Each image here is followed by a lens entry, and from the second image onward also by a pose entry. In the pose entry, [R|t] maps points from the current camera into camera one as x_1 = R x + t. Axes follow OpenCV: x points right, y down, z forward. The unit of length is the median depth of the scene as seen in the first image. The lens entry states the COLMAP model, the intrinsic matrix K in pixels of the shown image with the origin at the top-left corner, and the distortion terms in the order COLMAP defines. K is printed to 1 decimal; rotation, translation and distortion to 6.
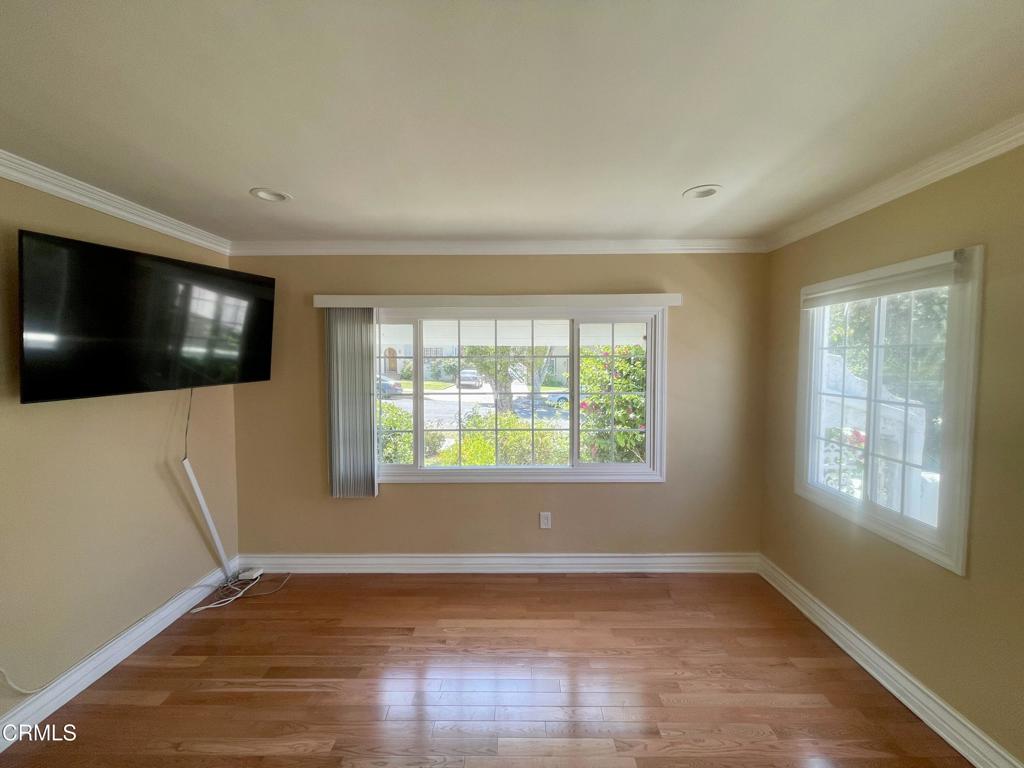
lens RADIAL K [[415.2, 0, 509.4], [0, 415.2, 380.0], [0, 0, 1]] dist [-0.000629, 0.000989]
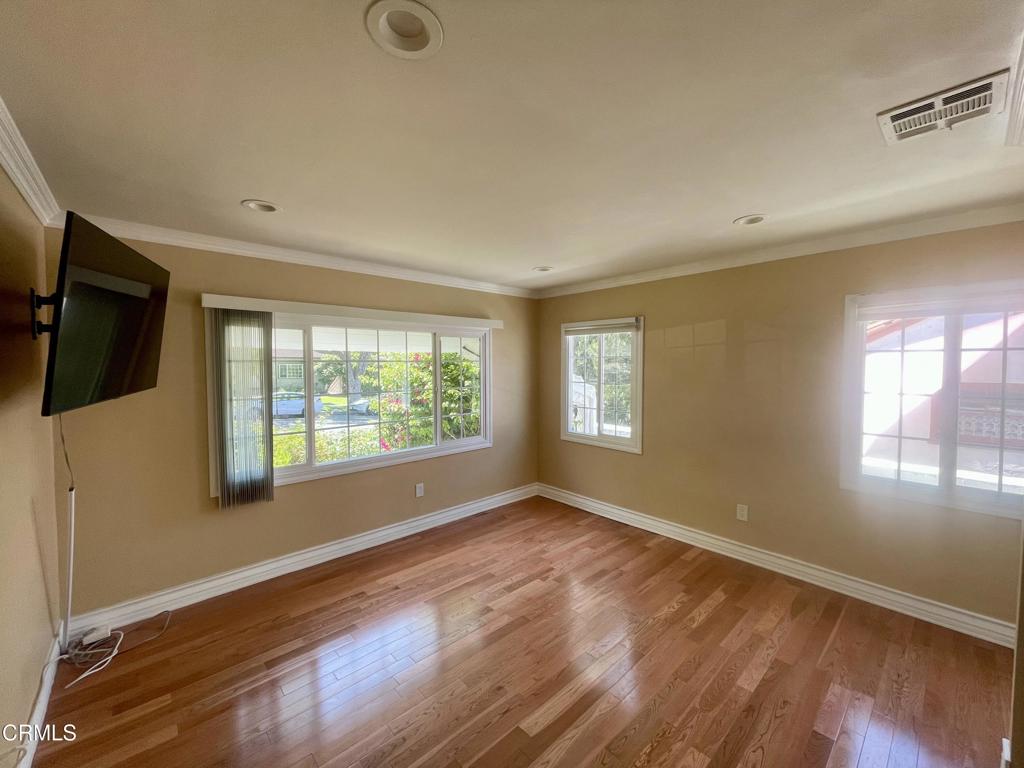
lens RADIAL K [[415.2, 0, 512.7], [0, 415.2, 377.7], [0, 0, 1]] dist [-0.000629, 0.000989]
pose [[0.729044, -0.023122, 0.684077, -0.610101], [0.035027, 0.999380, -0.003550, 0.009742], [-0.683571, 0.026550, 0.729401, -0.139292]]
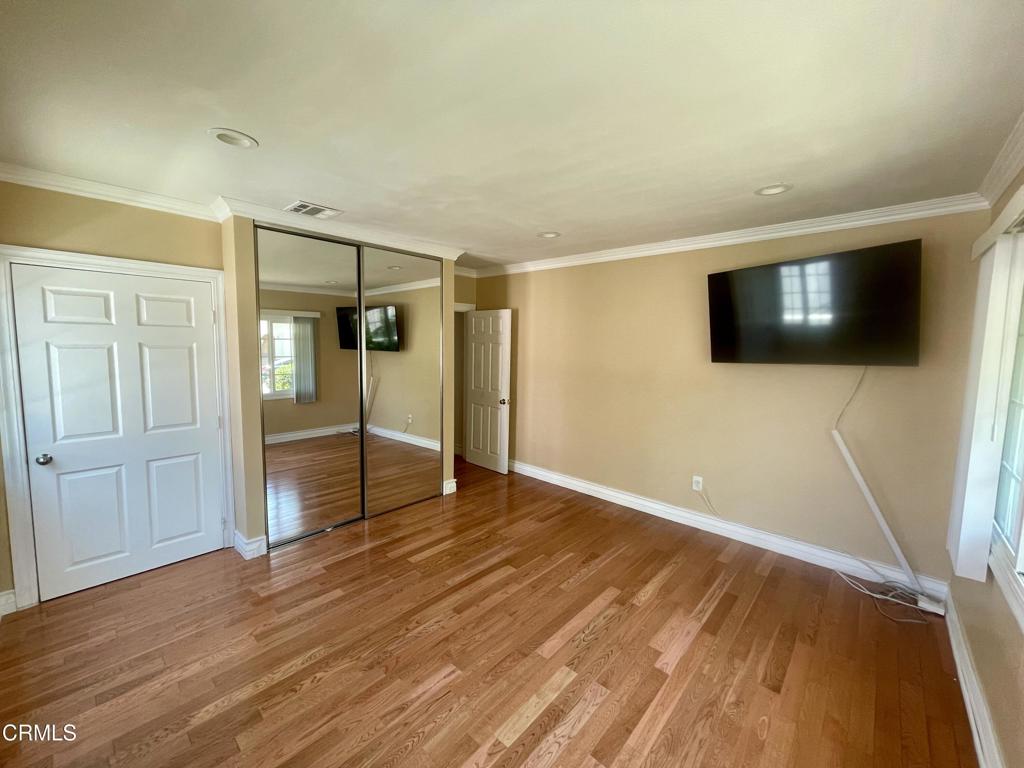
lens RADIAL K [[415.2, 0, 516.2], [0, 415.2, 380.8], [0, 0, 1]] dist [-0.000629, 0.000989]
pose [[-0.652379, 0.061303, -0.755410, 0.529930], [-0.055814, 0.990131, 0.128553, -0.031455], [0.755835, 0.126027, -0.642519, 0.903938]]
